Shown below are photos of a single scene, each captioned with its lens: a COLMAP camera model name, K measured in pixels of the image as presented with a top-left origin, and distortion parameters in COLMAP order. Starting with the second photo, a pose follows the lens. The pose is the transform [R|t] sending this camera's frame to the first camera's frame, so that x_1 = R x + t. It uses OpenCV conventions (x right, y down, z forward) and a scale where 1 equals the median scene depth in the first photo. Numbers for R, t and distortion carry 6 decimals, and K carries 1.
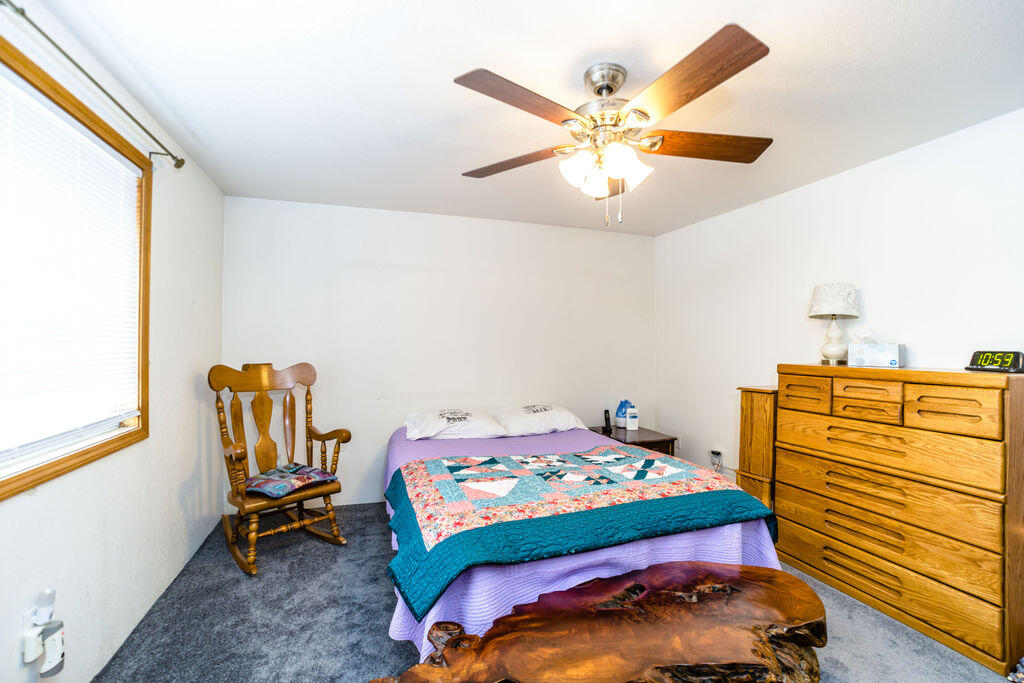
lens RADIAL K [[439.4, 0, 516.1], [0, 439.4, 339.6], [0, 0, 1]] dist [-0.022944, 0.002326]
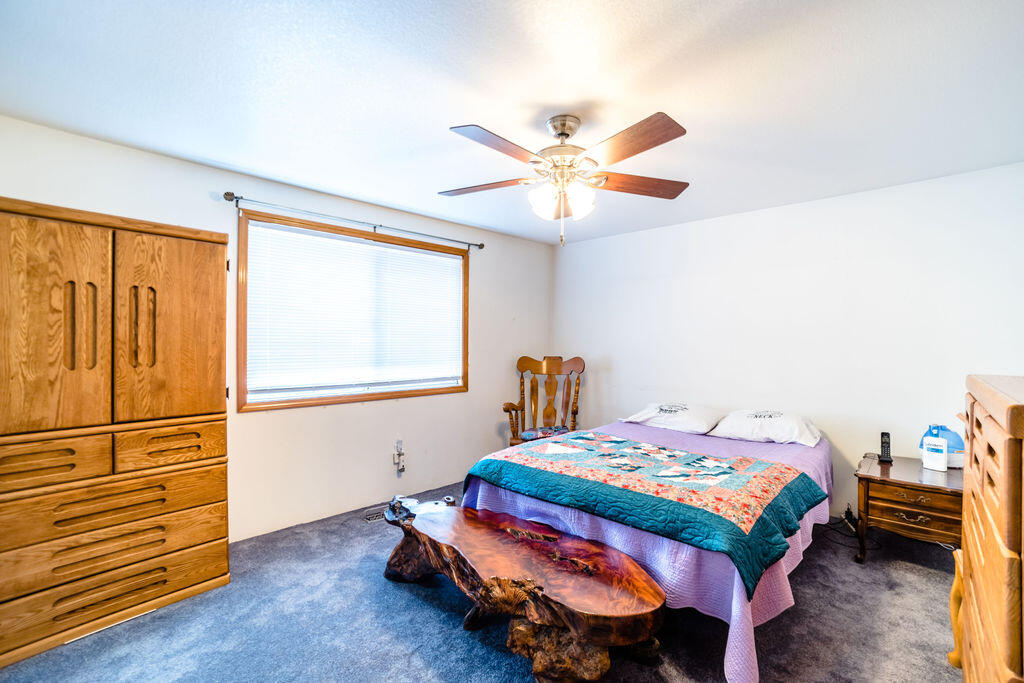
lens RADIAL K [[439.4, 0, 512.4], [0, 439.4, 343.9], [0, 0, 1]] dist [-0.022944, 0.002326]
pose [[0.451232, -0.005240, -0.892391, 1.079553], [0.016769, 0.999856, 0.002608, 0.007700], [0.892249, -0.016142, 0.451255, 0.273962]]
